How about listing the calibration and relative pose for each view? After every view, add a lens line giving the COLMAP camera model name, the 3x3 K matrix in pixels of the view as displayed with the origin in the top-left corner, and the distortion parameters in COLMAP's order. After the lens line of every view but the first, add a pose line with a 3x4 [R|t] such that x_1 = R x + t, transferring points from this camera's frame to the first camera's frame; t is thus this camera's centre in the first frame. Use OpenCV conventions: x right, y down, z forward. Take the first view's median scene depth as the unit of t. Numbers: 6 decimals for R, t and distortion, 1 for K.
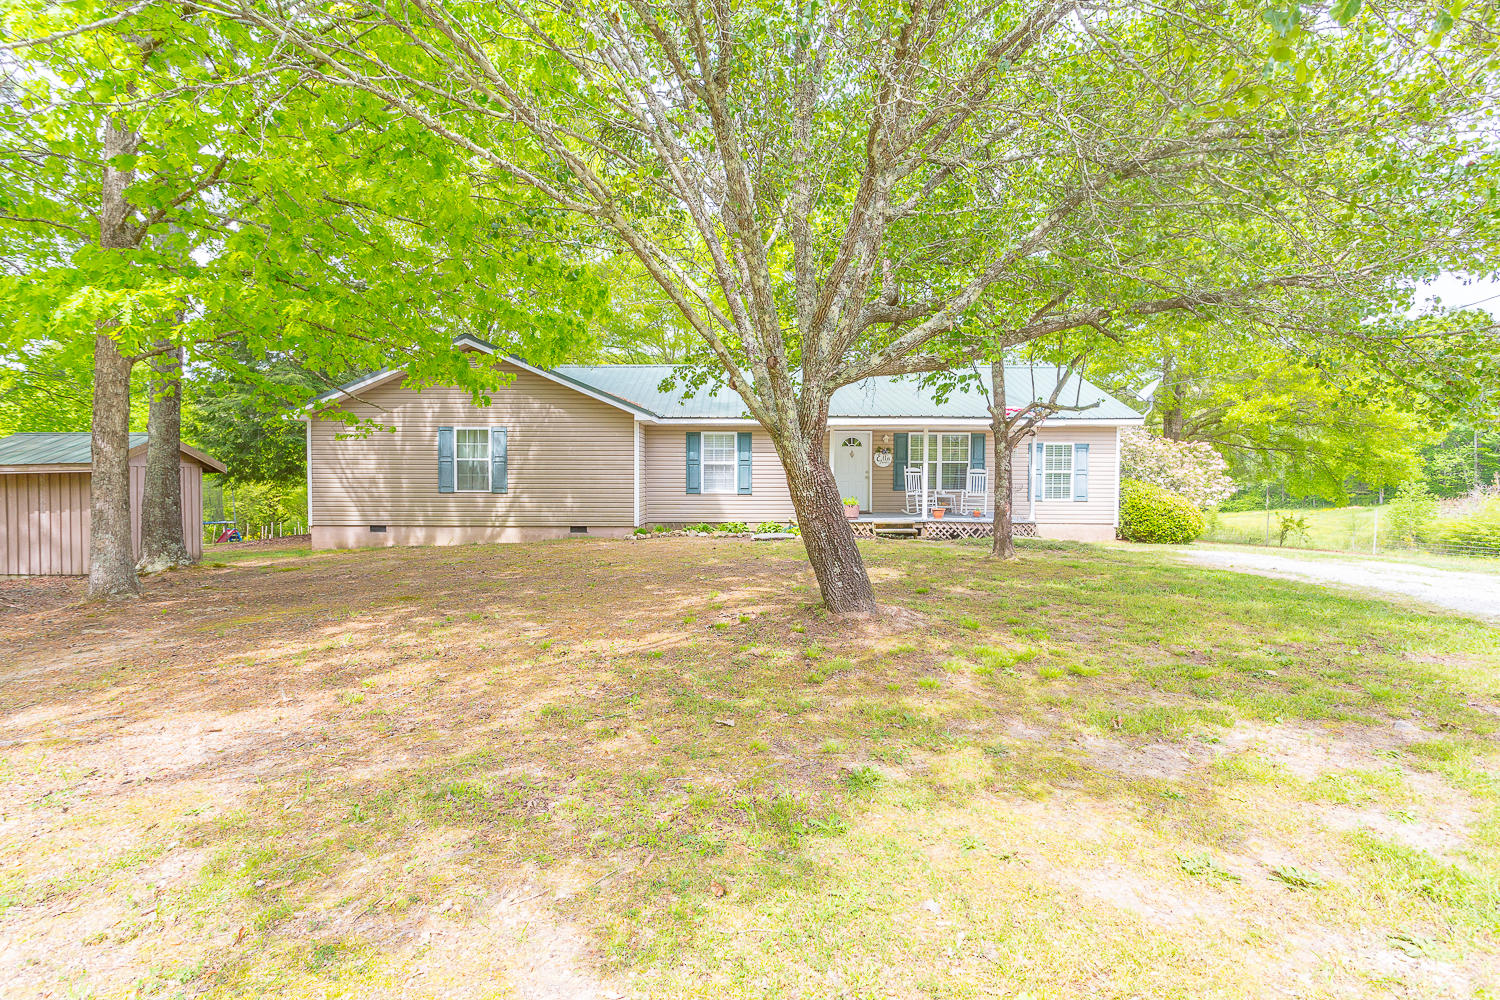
lens RADIAL K [[754.3, 0, 744.7], [0, 754.3, 491.1], [0, 0, 1]] dist [0.013652, -0.001667]
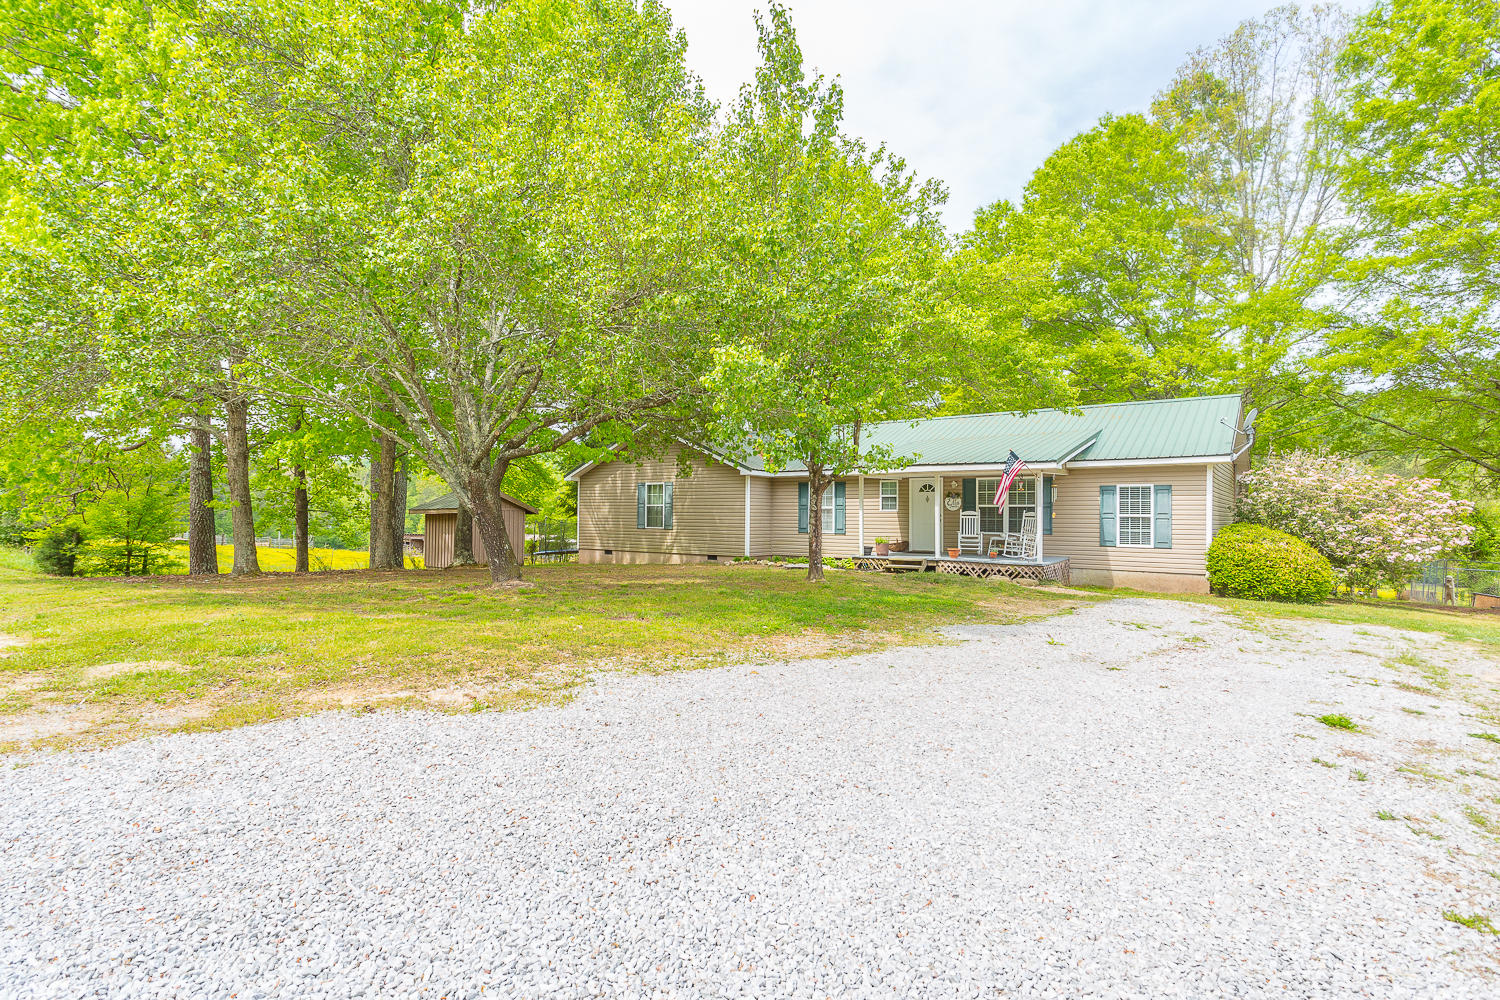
lens RADIAL K [[754.3, 0, 749.6], [0, 754.3, 508.3], [0, 0, 1]] dist [0.013652, -0.001667]
pose [[0.805865, -0.002814, -0.592093, 0.583813], [-0.021192, 0.999211, -0.033592, 0.007066], [0.591720, 0.039618, 0.805169, -0.037442]]
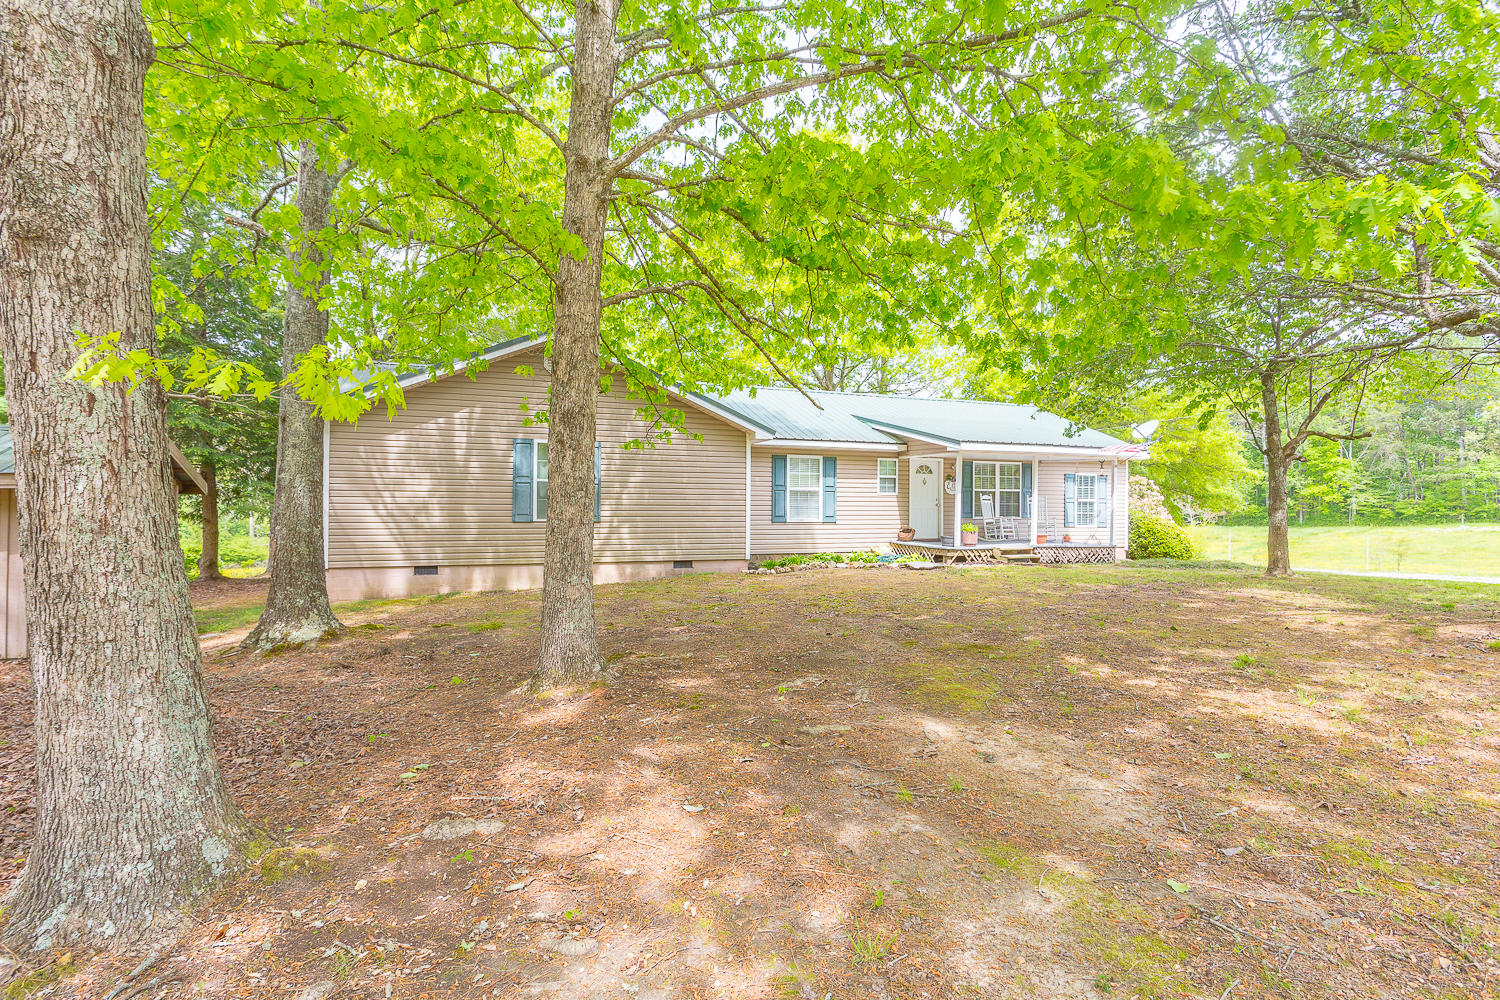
lens RADIAL K [[754.3, 0, 754.3], [0, 754.3, 502.1], [0, 0, 1]] dist [0.013652, -0.001667]
pose [[0.930137, 0.003728, 0.367193, -0.428757], [0.008397, 0.999471, -0.031418, 0.007421], [-0.367116, 0.032306, 0.929614, 0.162000]]
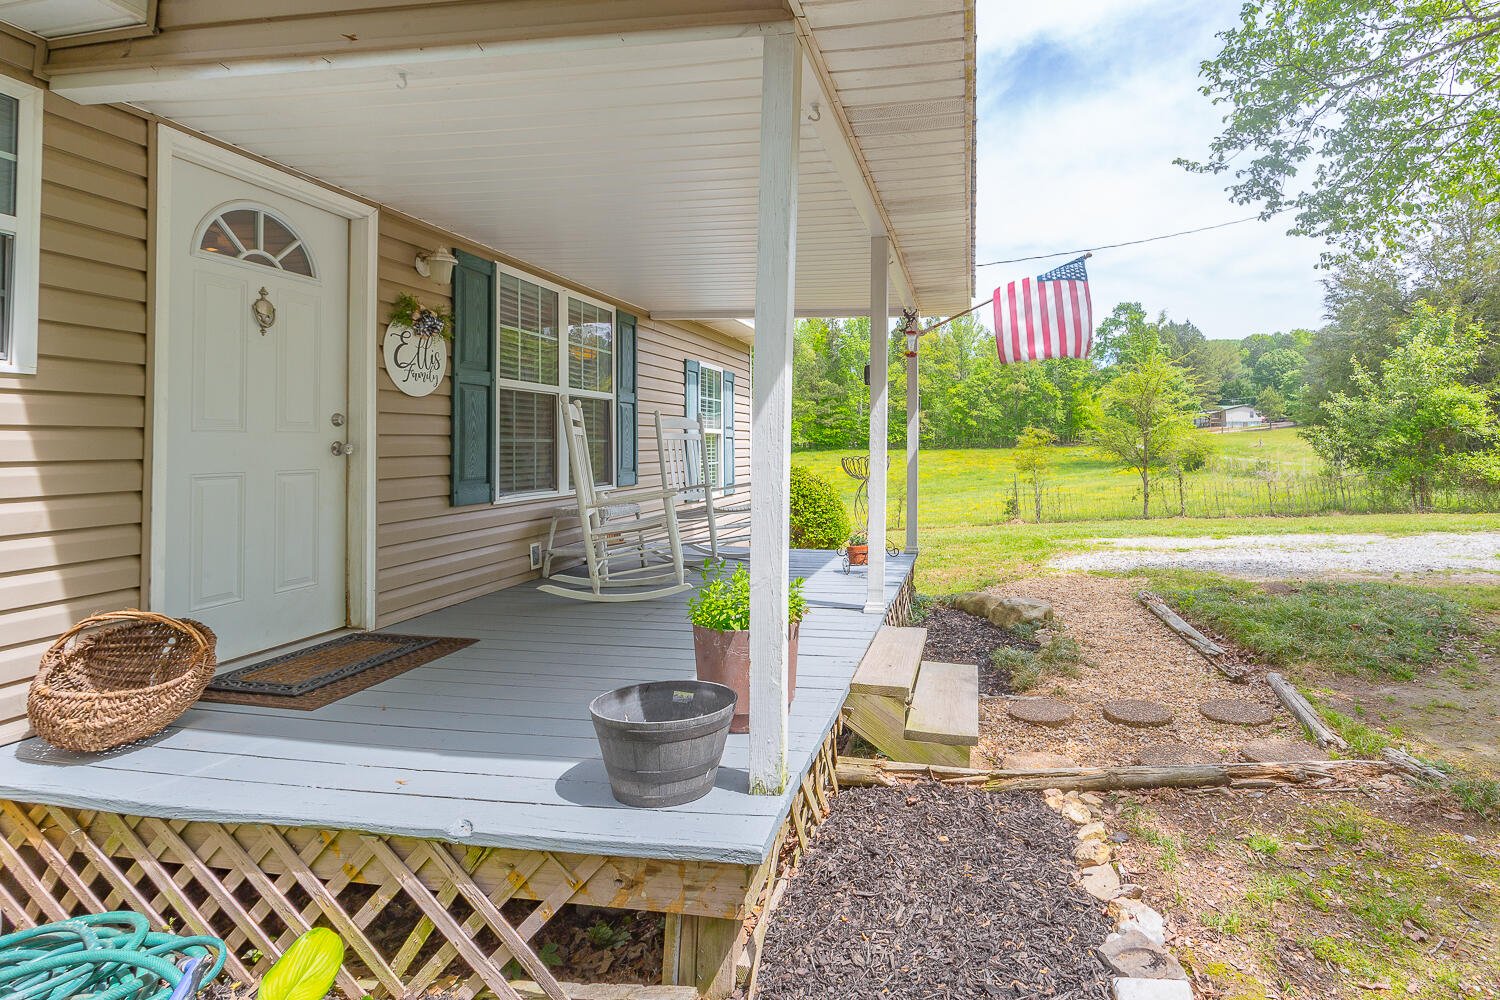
lens RADIAL K [[754.3, 0, 851.9], [0, 754.3, 435.4], [0, 0, 1]] dist [0.013652, -0.001667]
pose [[0.165967, 0.005520, 0.986116, -0.001330], [0.032557, 0.999409, -0.011074, -0.015396], [-0.985594, 0.033943, 0.165689, 0.845119]]
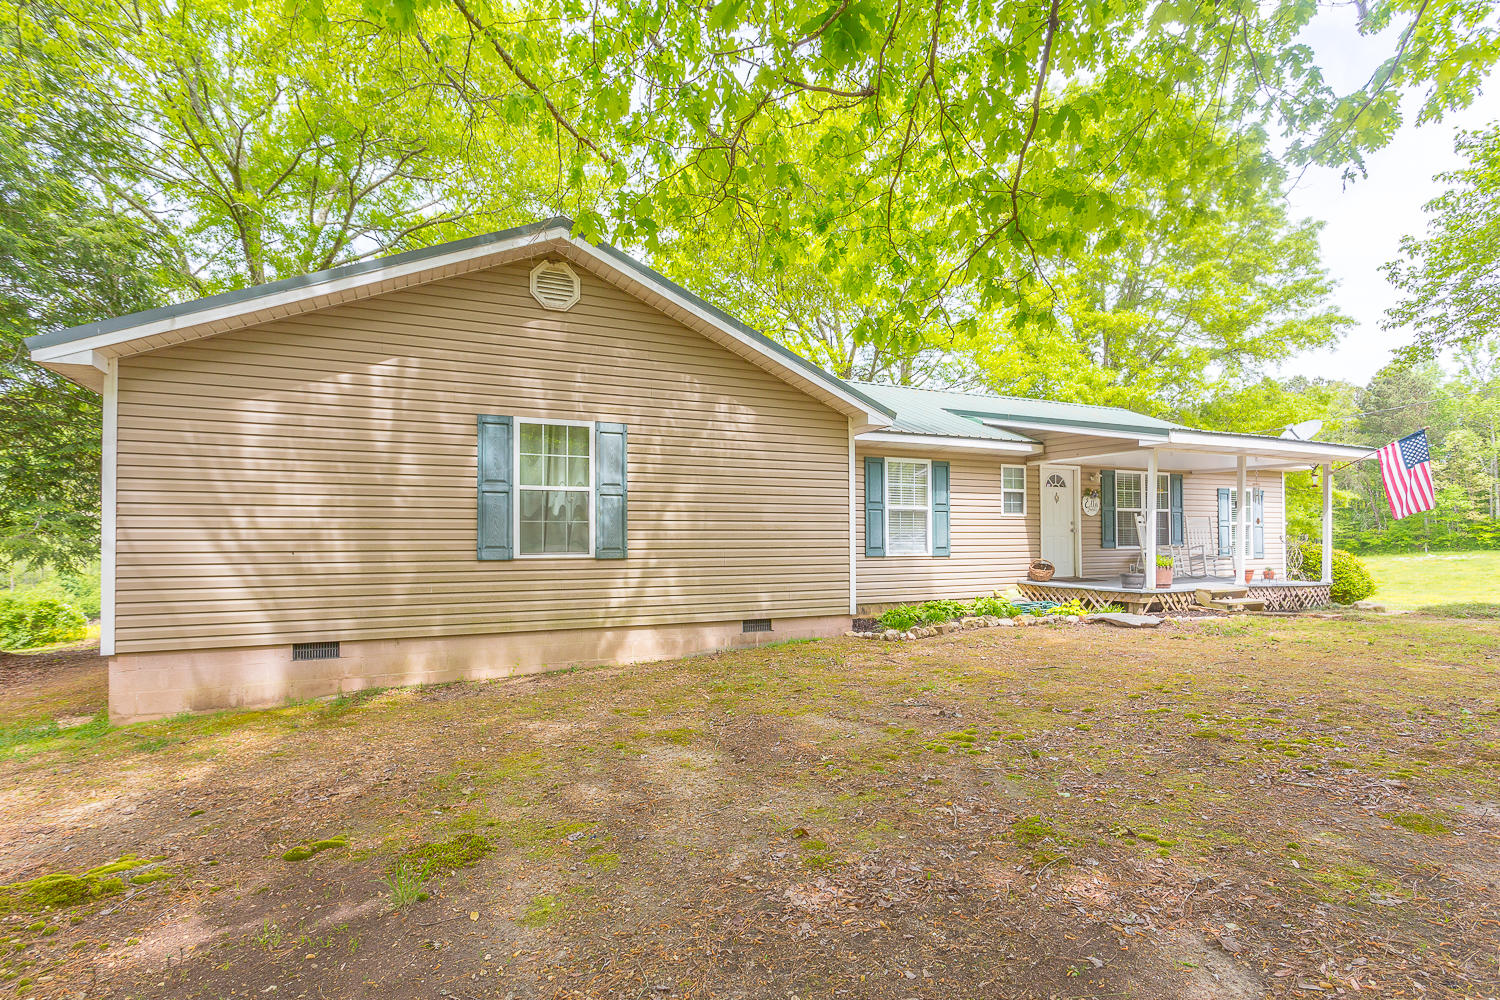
lens RADIAL K [[754.3, 0, 759.1], [0, 754.3, 531.8], [0, 0, 1]] dist [0.013652, -0.001667]
pose [[0.897580, -0.001553, 0.440848, -0.422616], [0.022809, 0.998818, -0.042922, 0.007336], [-0.440260, 0.048581, 0.896555, 0.486880]]
